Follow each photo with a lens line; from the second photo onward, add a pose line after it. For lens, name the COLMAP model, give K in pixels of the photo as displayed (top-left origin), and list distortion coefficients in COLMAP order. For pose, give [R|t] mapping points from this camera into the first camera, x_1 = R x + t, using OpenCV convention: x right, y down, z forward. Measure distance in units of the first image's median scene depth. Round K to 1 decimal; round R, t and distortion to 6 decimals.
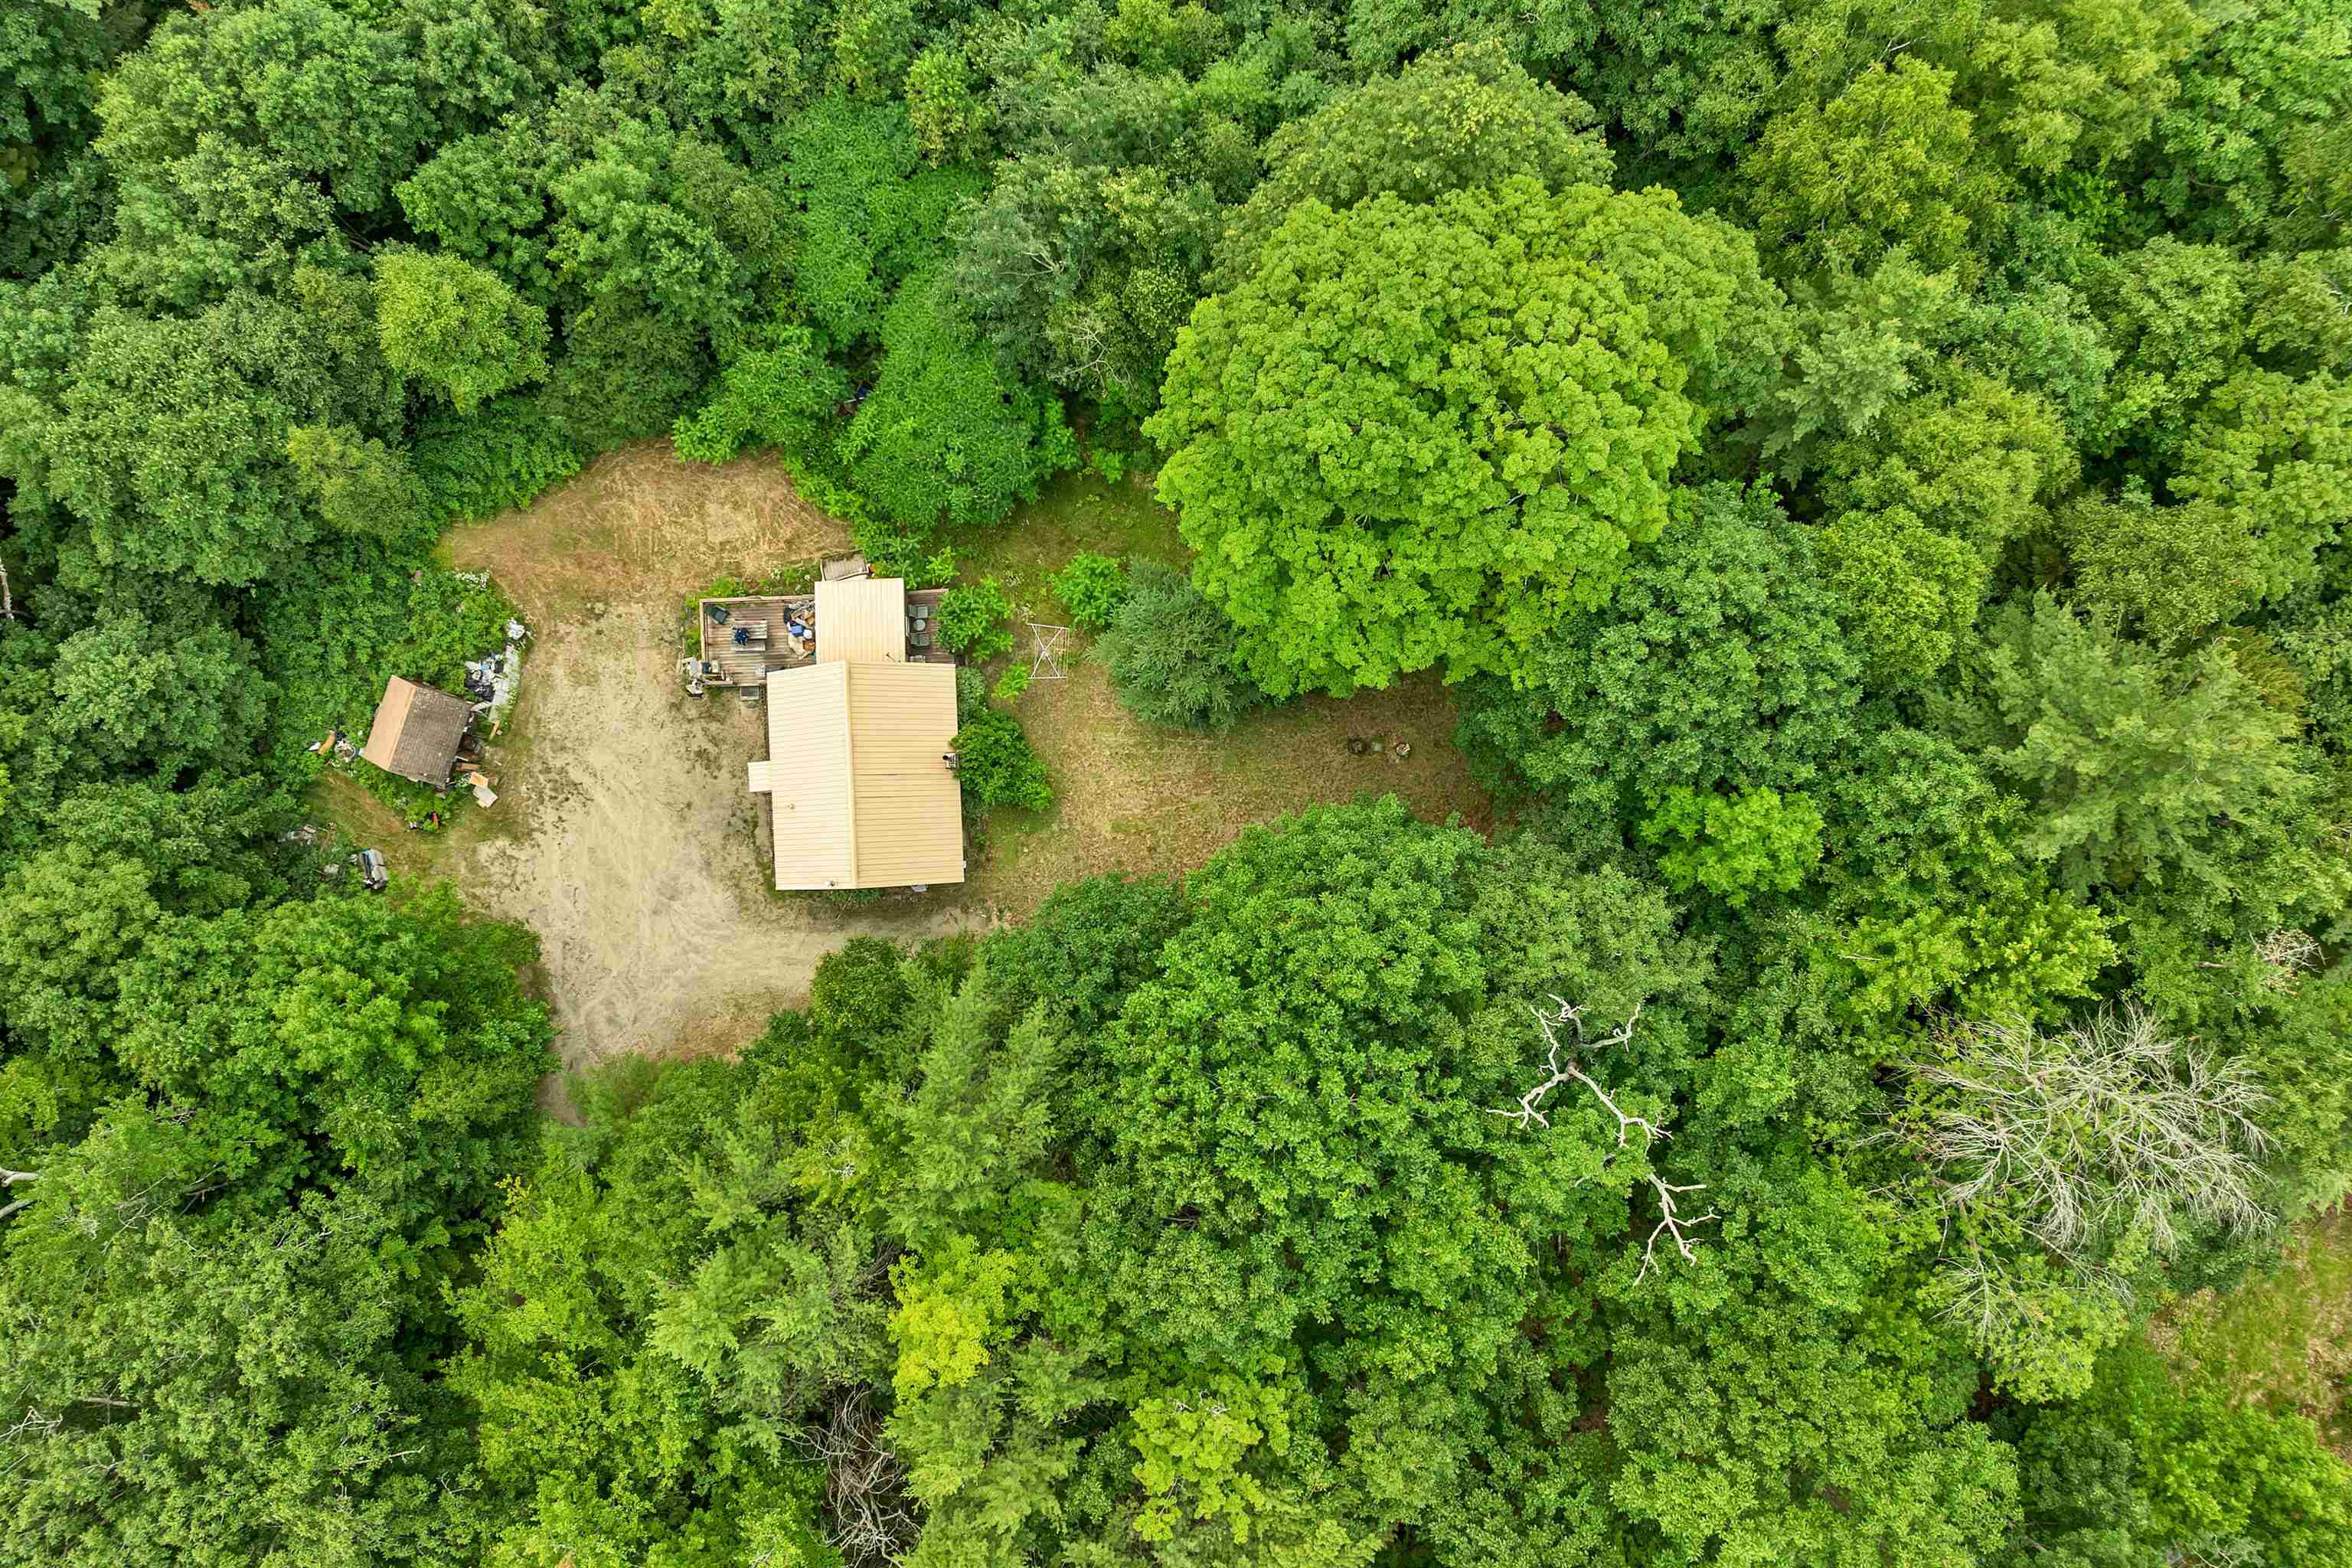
lens RADIAL K [[1537.4, 0, 1176.7], [0, 1537.4, 807.6], [0, 0, 1]] dist [-0.034796, 0.000851]
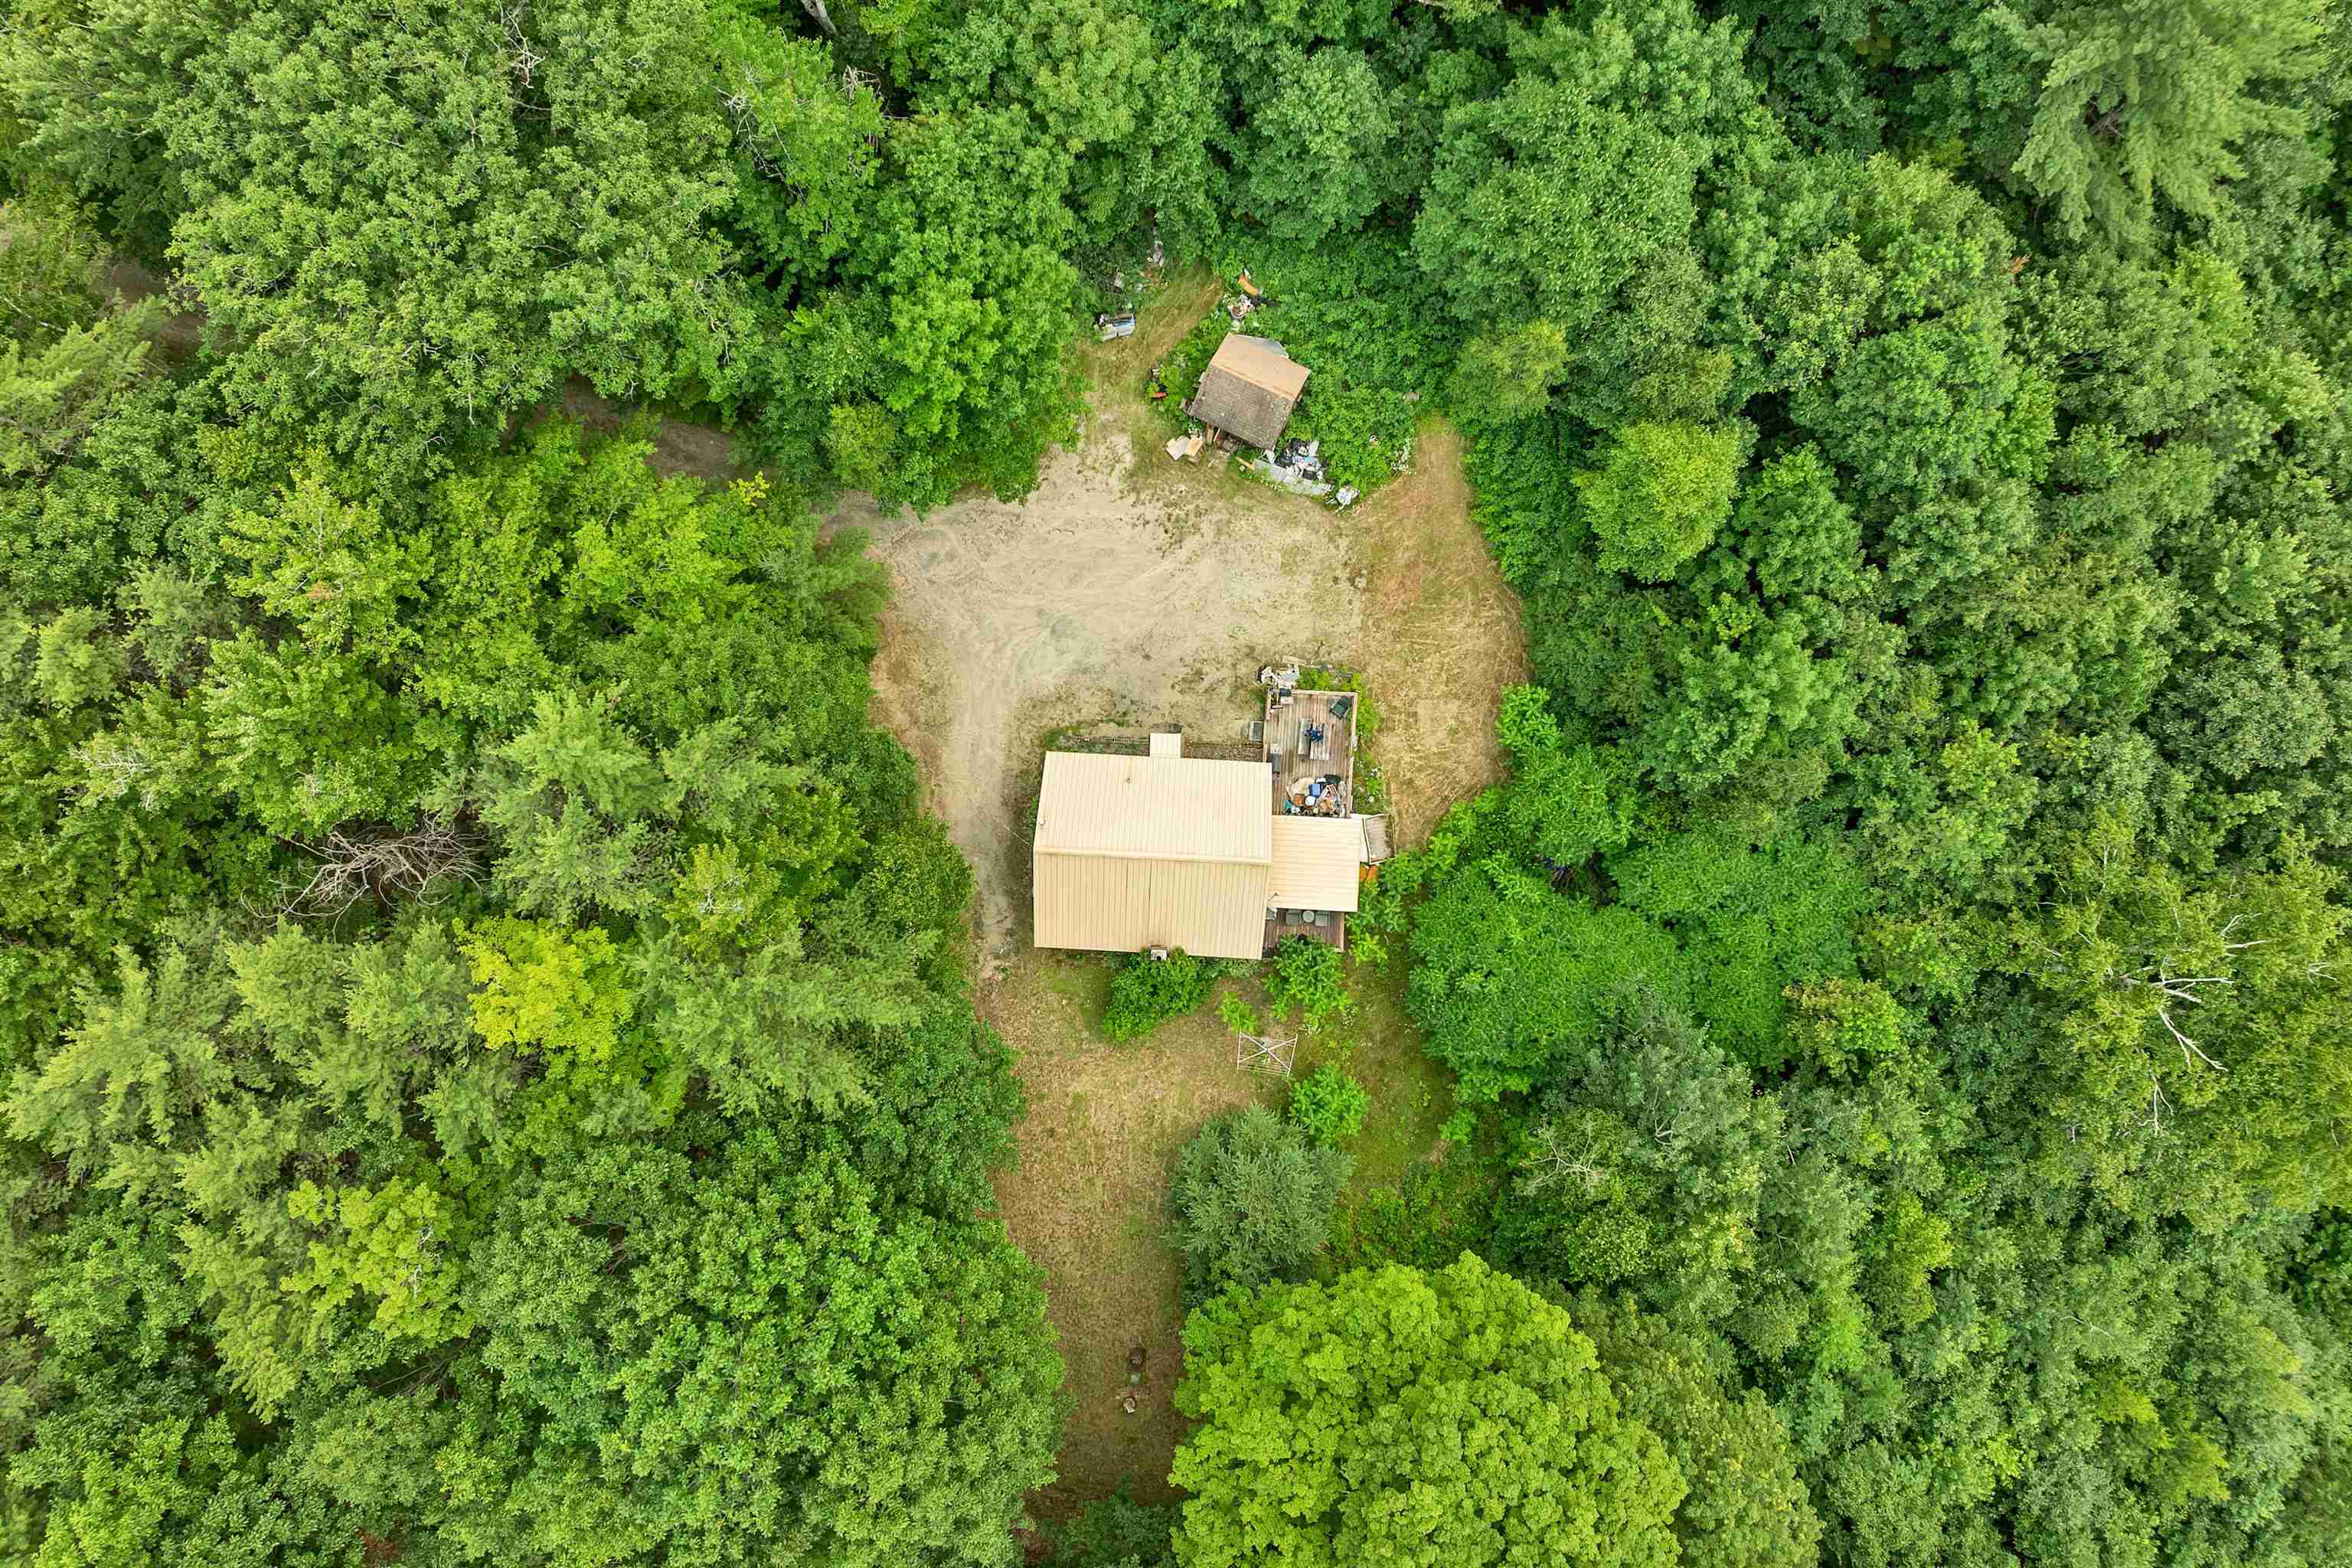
lens RADIAL K [[1544.9, 0, 1176.0], [0, 1544.9, 784.0], [0, 0, 1]] dist [0.006063, -0.087400]
pose [[-0.100331, 0.994399, -0.033224, -0.234056], [-0.994861, -0.099809, 0.017018, -0.049688], [0.013607, 0.034761, 0.999303, 0.033444]]
